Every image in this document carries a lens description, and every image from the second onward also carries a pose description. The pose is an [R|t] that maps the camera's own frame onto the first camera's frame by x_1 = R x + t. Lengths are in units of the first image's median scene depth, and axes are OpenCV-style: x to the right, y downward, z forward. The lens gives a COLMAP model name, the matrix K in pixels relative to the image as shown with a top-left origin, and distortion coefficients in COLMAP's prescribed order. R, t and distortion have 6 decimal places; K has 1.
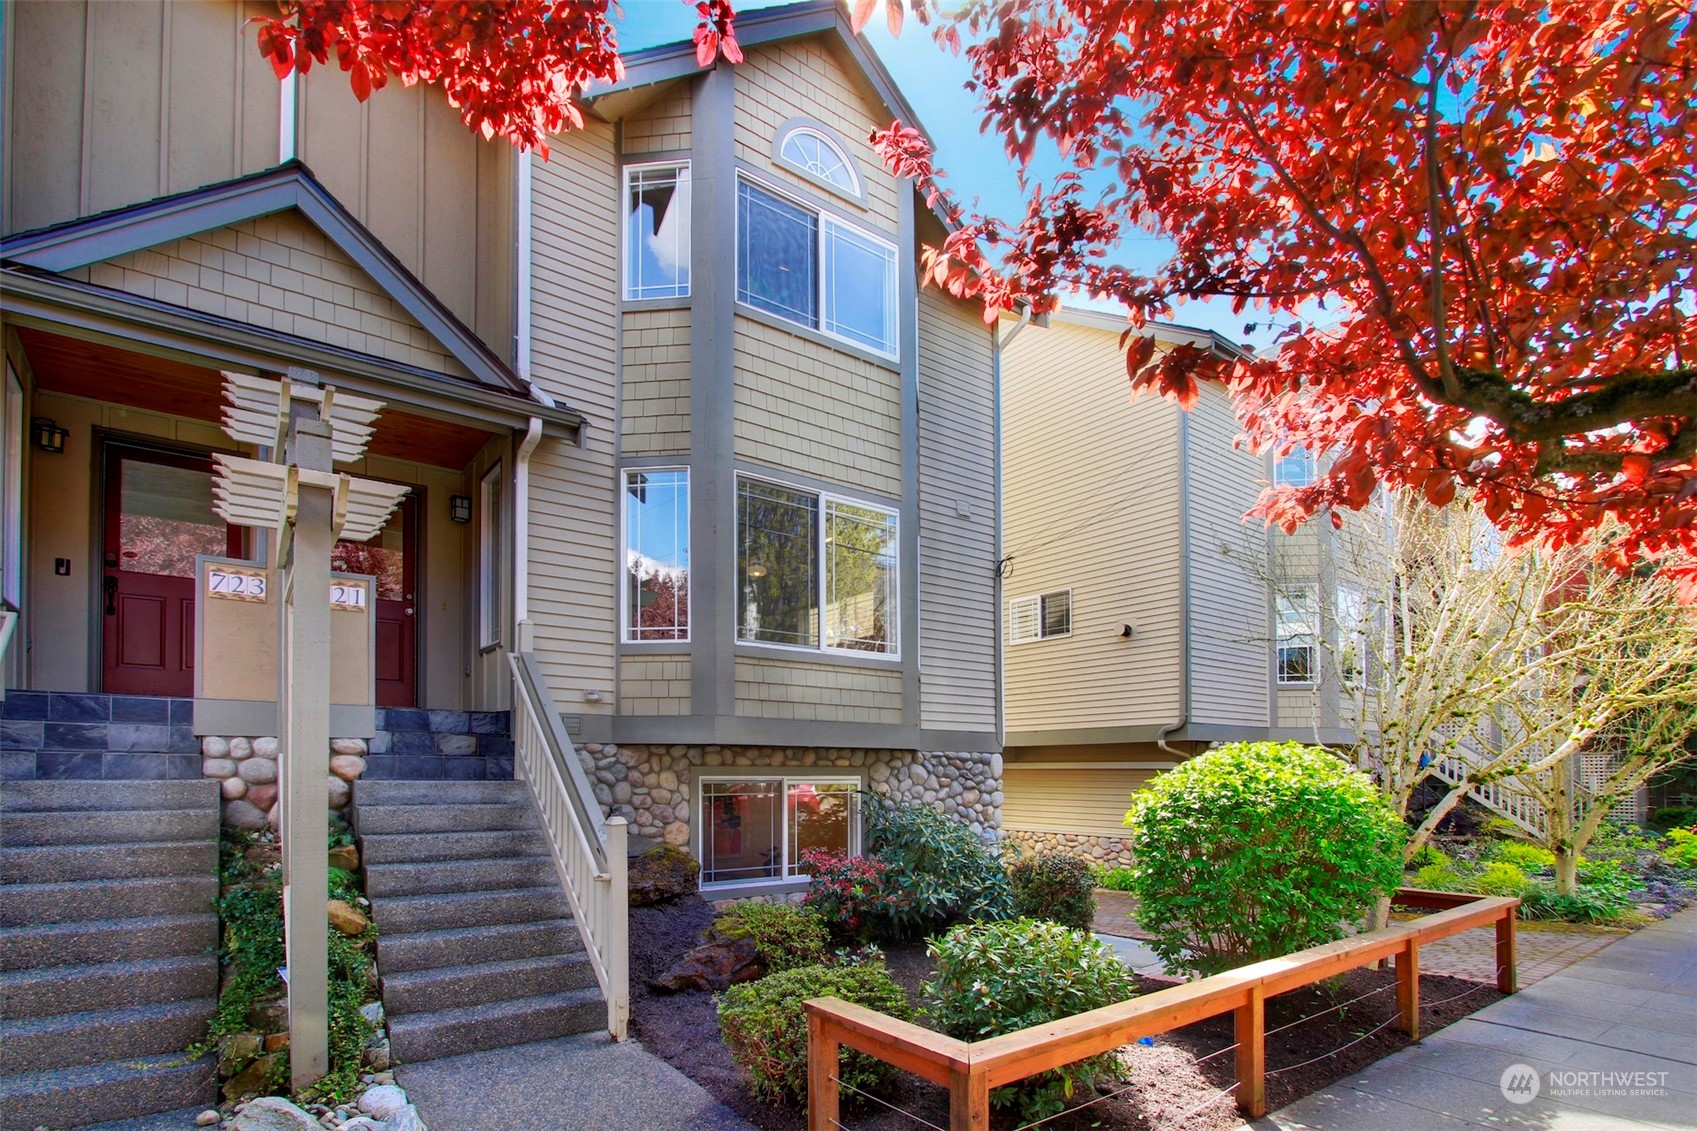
lens RADIAL K [[822.6, 0, 851.8], [0, 822.6, 573.0], [0, 0, 1]] dist [-0.017670, -0.000240]
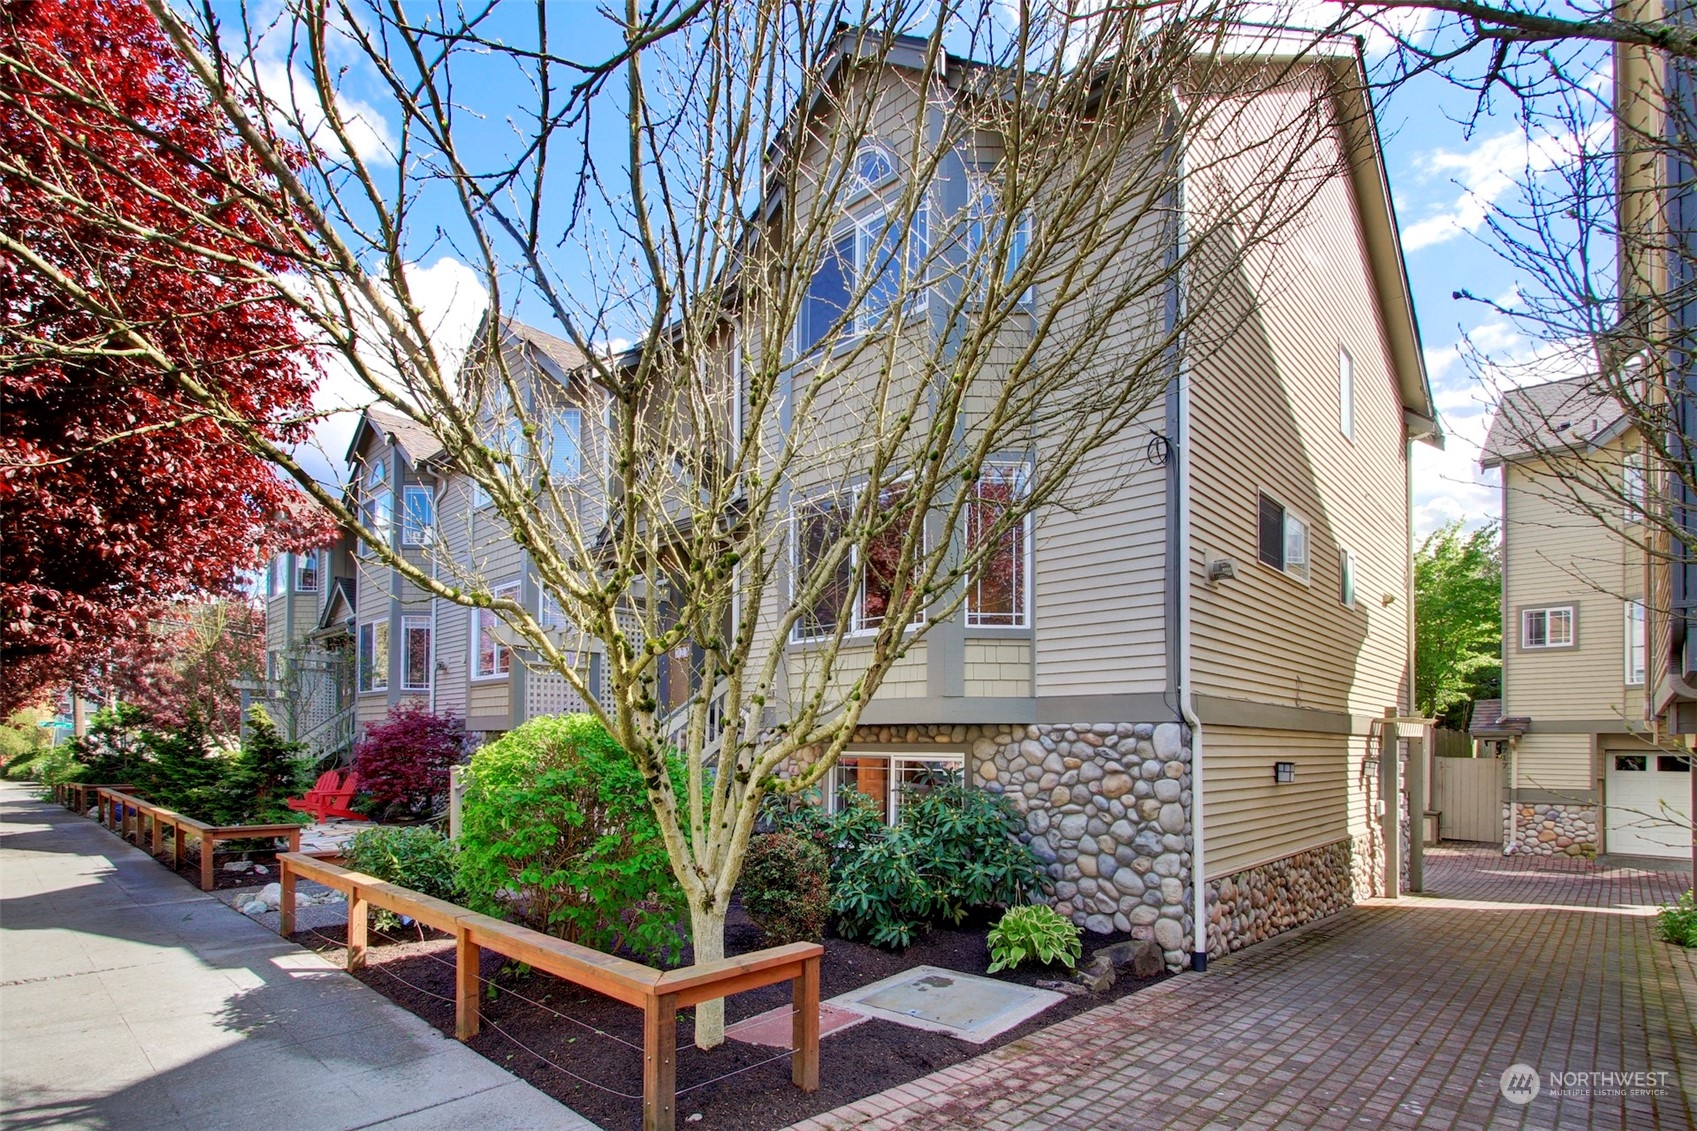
lens RADIAL K [[822.6, 0, 851.8], [0, 822.6, 573.0], [0, 0, 1]] dist [-0.017670, -0.000240]
pose [[0.166159, -0.214253, -0.962542, 0.867548], [0.214881, 0.960521, -0.176709, 0.177308], [0.962402, -0.177470, 0.205639, 0.682480]]
